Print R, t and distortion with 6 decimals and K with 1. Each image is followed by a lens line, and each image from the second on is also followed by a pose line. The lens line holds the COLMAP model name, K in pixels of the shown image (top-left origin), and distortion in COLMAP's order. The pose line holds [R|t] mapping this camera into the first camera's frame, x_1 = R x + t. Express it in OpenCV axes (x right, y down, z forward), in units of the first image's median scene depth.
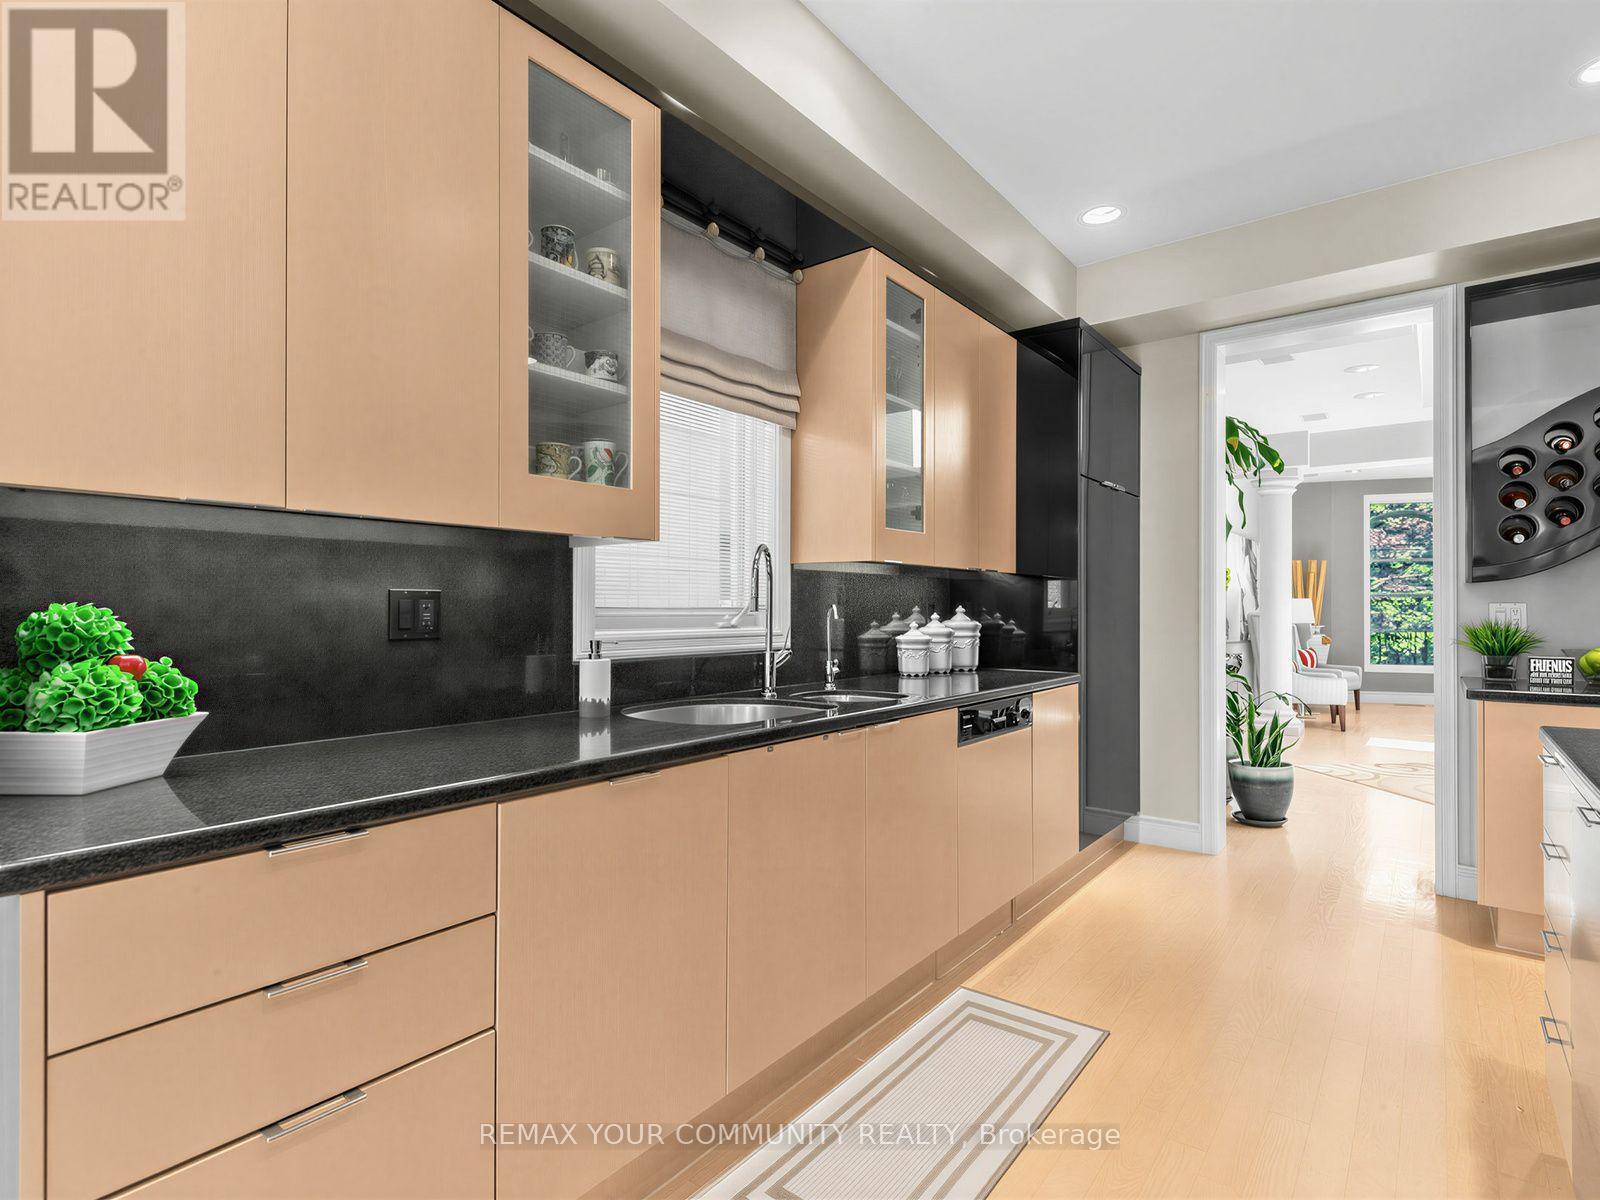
lens RADIAL K [[840.4, 0, 800.0], [0, 840.4, 600.0], [0, 0, 1]] dist [0.031221, -0.000095]
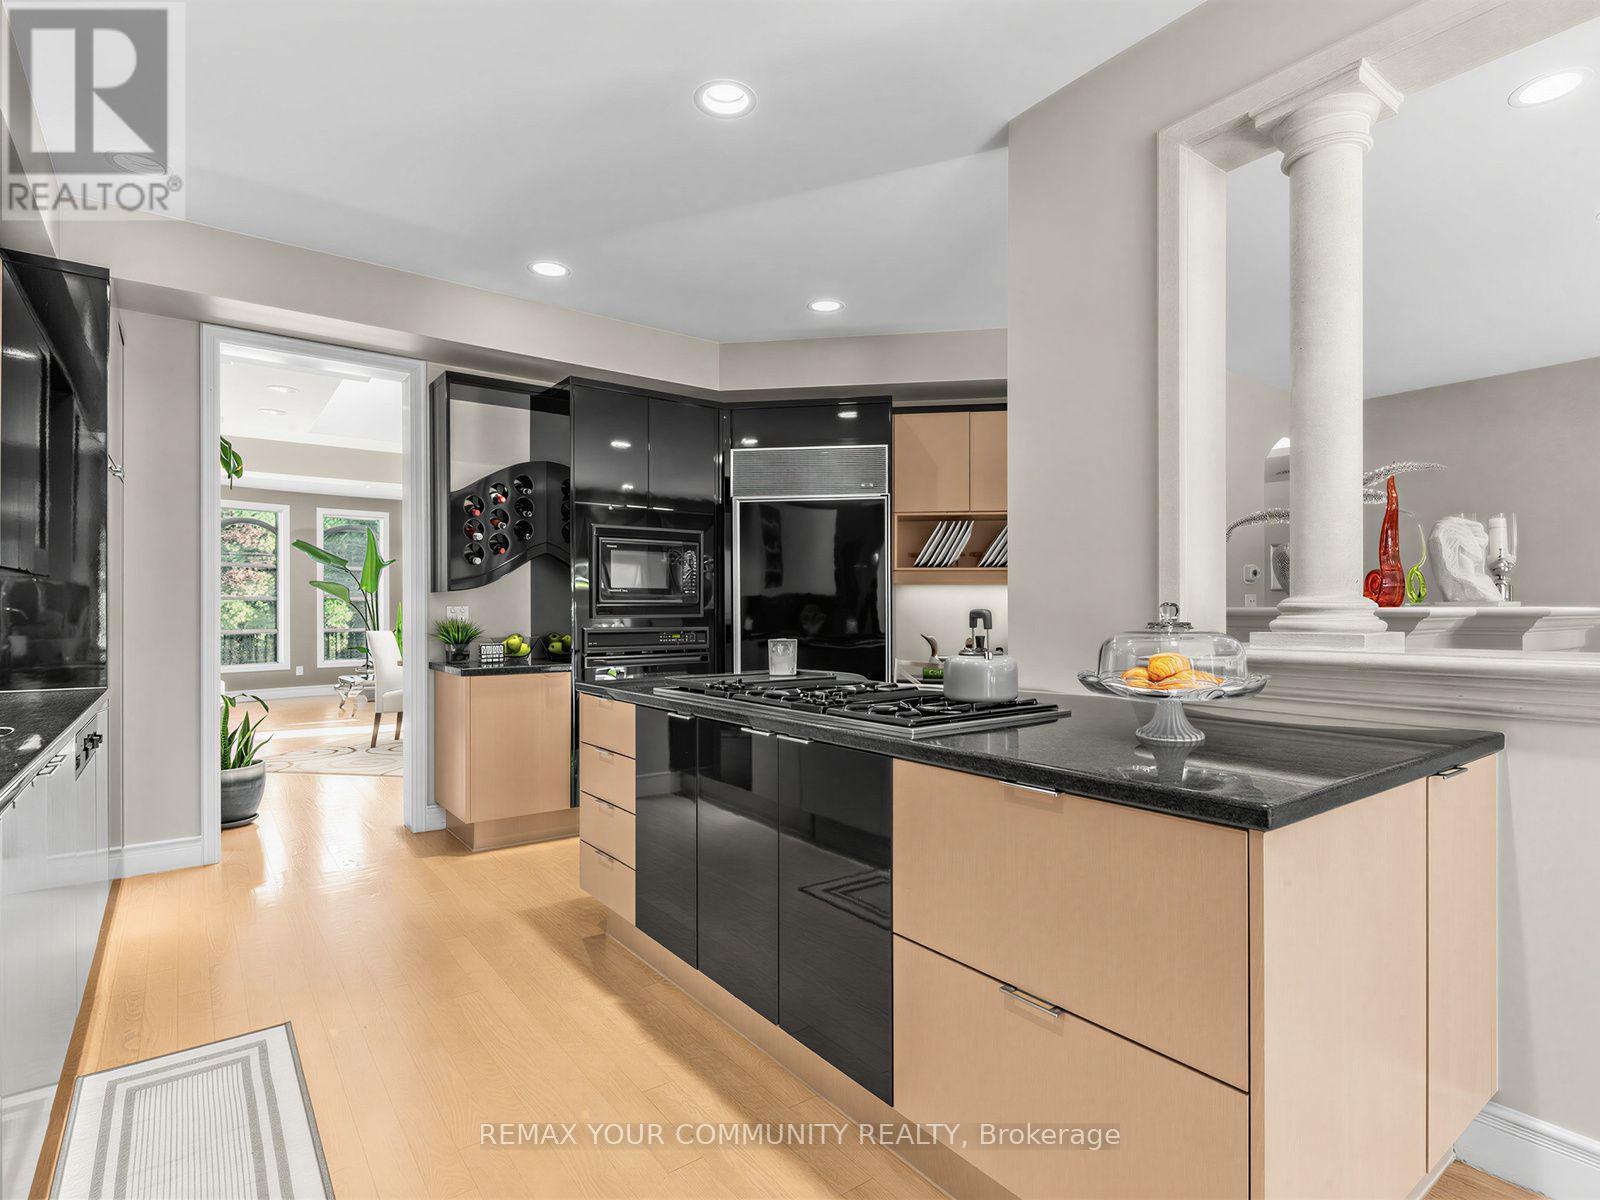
lens RADIAL K [[820.4, 0, 847.8], [0, 820.4, 607.7], [0, 0, 1]] dist [0.020011, 0.000333]
pose [[0.245538, 0.002774, 0.969383, -0.306849], [-0.007089, 0.999974, -0.001066, 0.003377], [-0.969361, -0.006610, 0.245552, 0.072809]]
